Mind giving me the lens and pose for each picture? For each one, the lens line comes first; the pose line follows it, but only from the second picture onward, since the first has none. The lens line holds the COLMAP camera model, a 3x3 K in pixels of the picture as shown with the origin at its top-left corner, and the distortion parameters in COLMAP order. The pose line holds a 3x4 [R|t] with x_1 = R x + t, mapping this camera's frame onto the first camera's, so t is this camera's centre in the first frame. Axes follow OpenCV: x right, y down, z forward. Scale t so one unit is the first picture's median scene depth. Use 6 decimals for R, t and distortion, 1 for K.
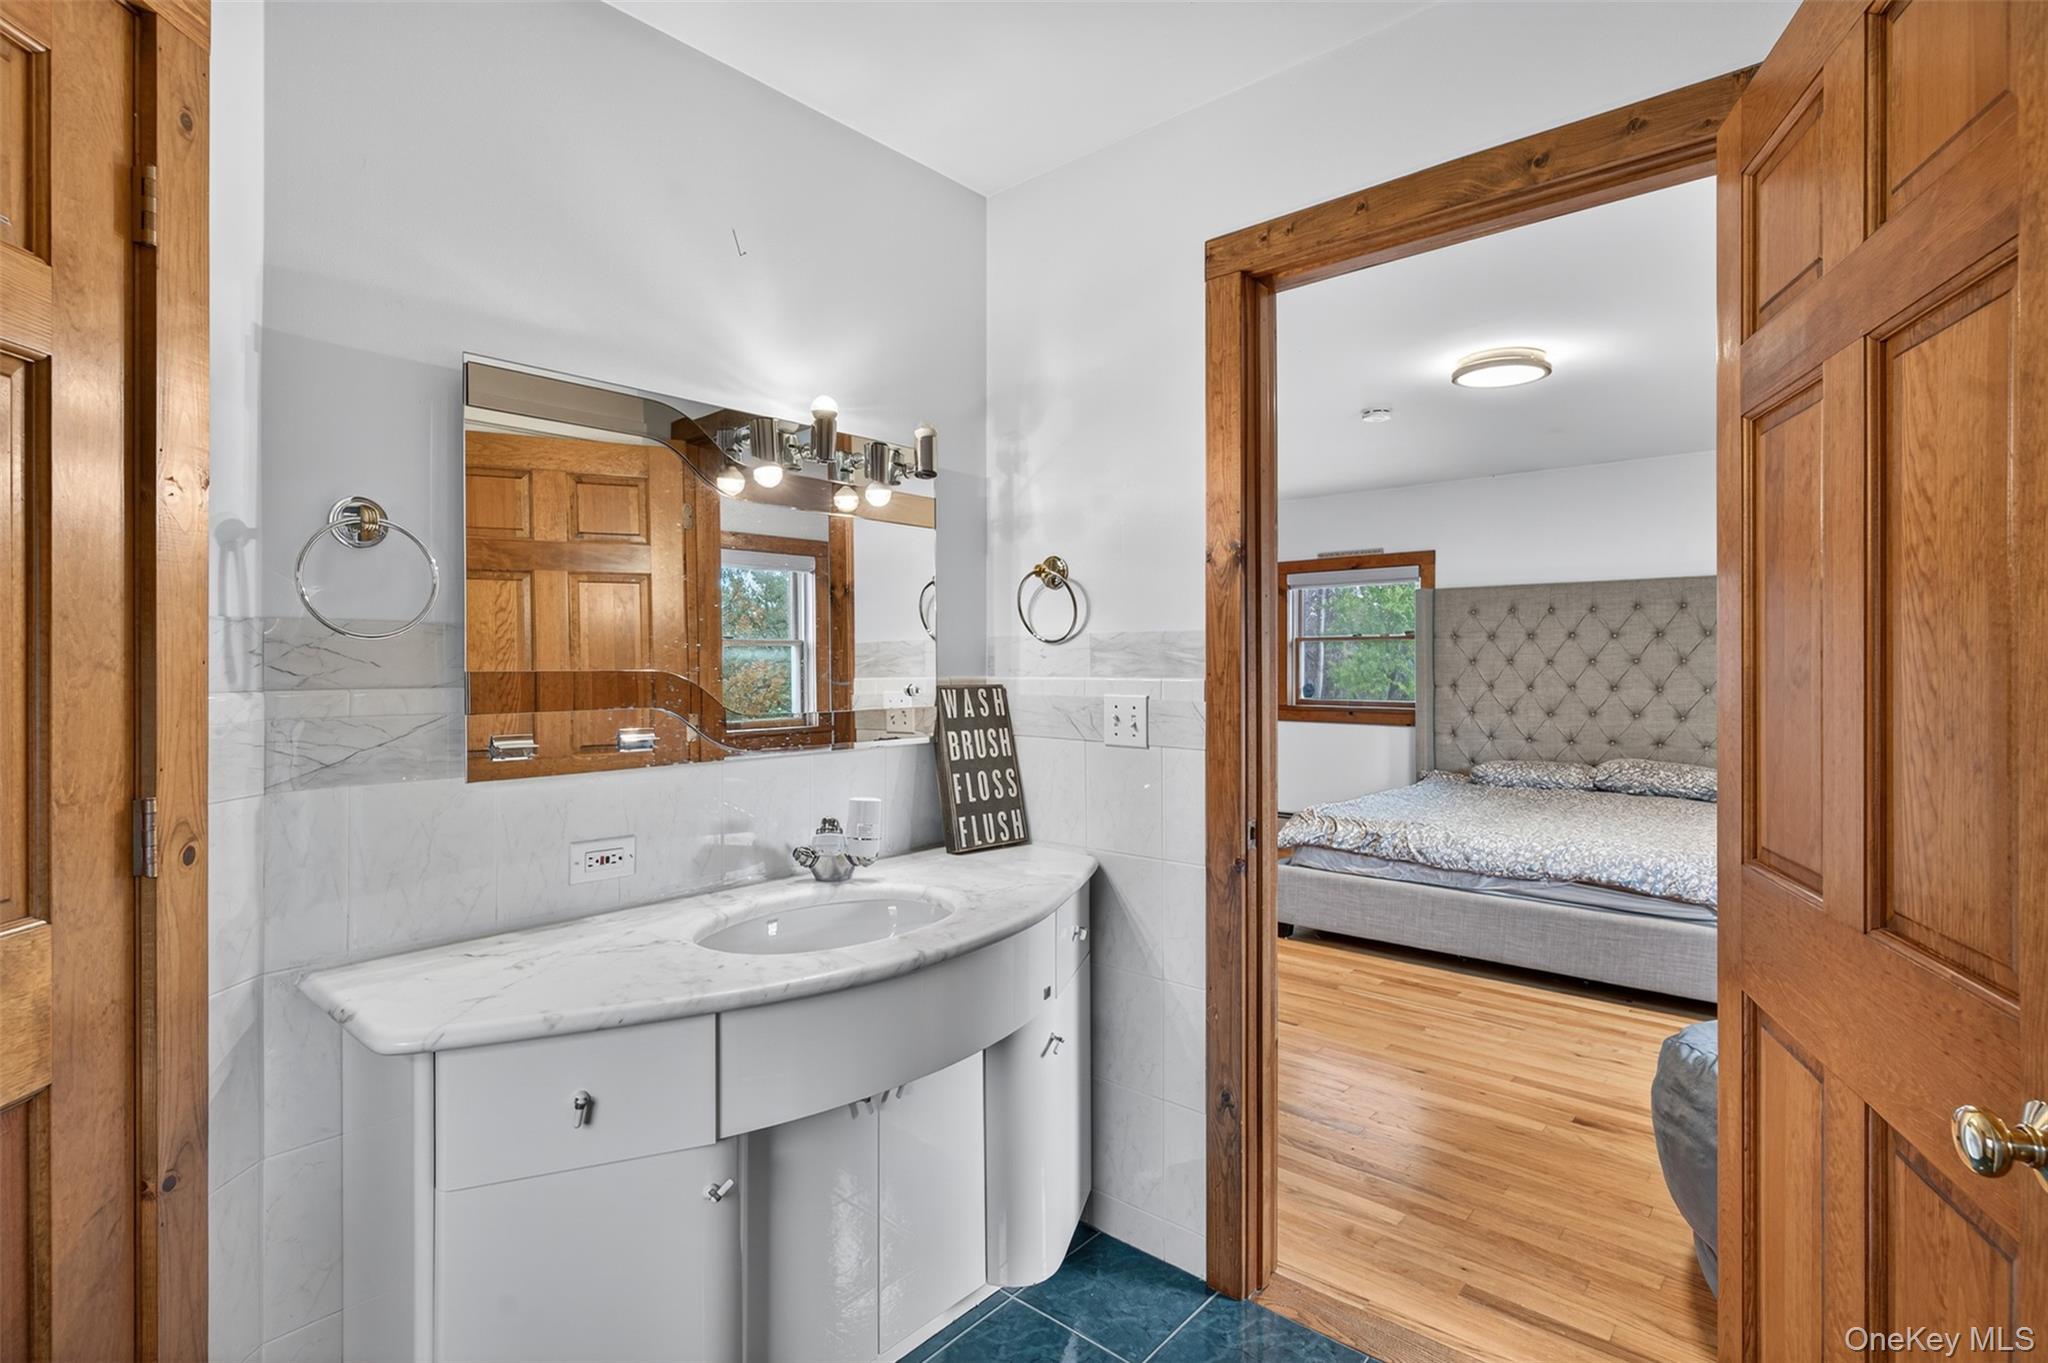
lens RADIAL K [[974.3, 0, 1022.8], [0, 974.3, 659.9], [0, 0, 1]] dist [-0.001583, -0.000692]
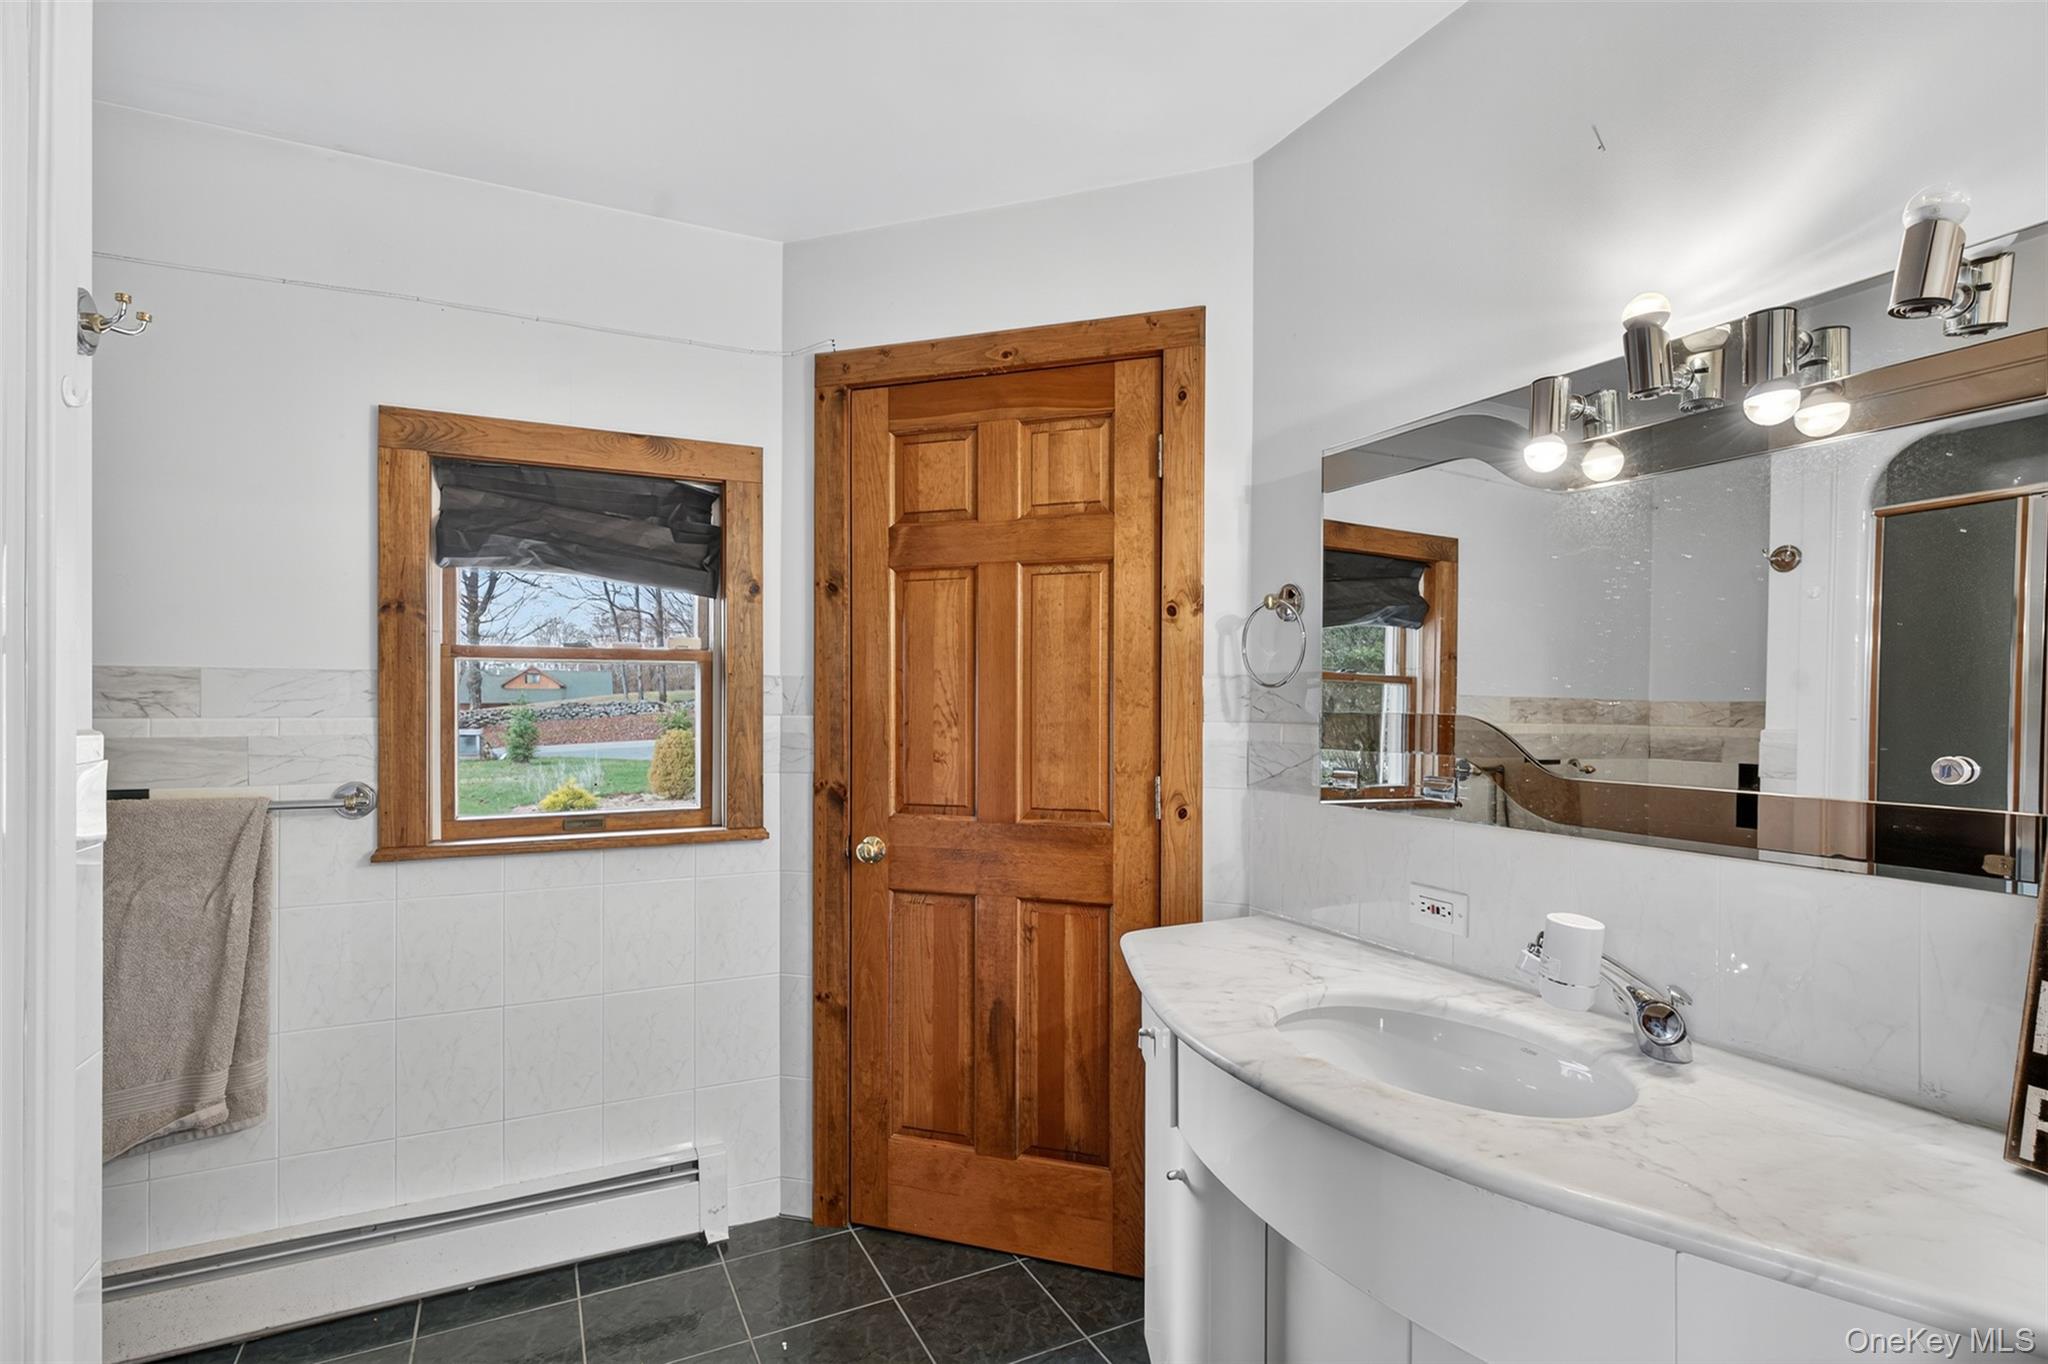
lens RADIAL K [[974.3, 0, 1031.6], [0, 974.3, 698.3], [0, 0, 1]] dist [-0.001583, -0.000692]
pose [[-0.349934, -0.002040, -0.936772, 0.795141], [-0.006511, 0.999979, 0.000254, -0.004014], [0.936752, 0.006189, -0.349940, 1.227386]]
